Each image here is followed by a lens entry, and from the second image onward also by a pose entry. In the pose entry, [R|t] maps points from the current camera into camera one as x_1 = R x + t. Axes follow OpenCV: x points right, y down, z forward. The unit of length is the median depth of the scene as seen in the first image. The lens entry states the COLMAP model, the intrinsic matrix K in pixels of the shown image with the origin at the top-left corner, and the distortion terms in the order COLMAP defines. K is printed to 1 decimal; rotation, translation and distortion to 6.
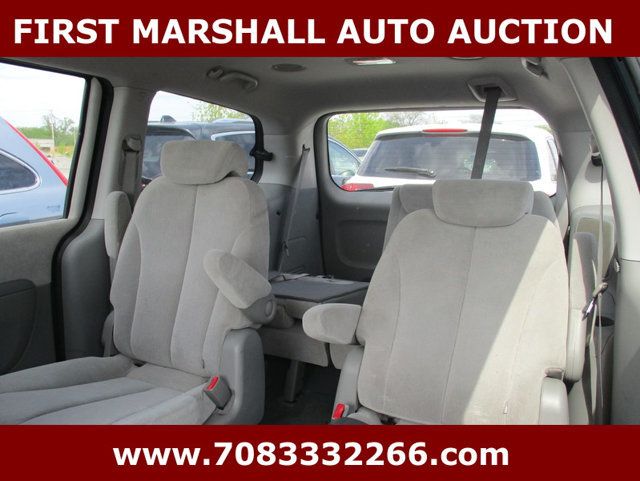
lens RADIAL K [[519.9, 0, 318.3], [0, 519.9, 240.0], [0, 0, 1]] dist [-0.034551, 0.004621]
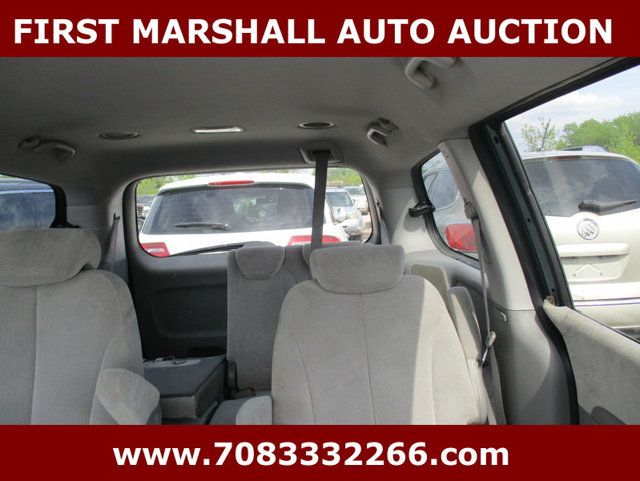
lens RADIAL K [[519.9, 0, 319.9], [0, 519.9, 242.3], [0, 0, 1]] dist [-0.034551, 0.004621]
pose [[0.887228, -0.098330, 0.450731, -0.156473], [0.132792, 0.990104, -0.045392, -0.063217], [-0.441807, 0.100127, 0.891505, 0.079569]]
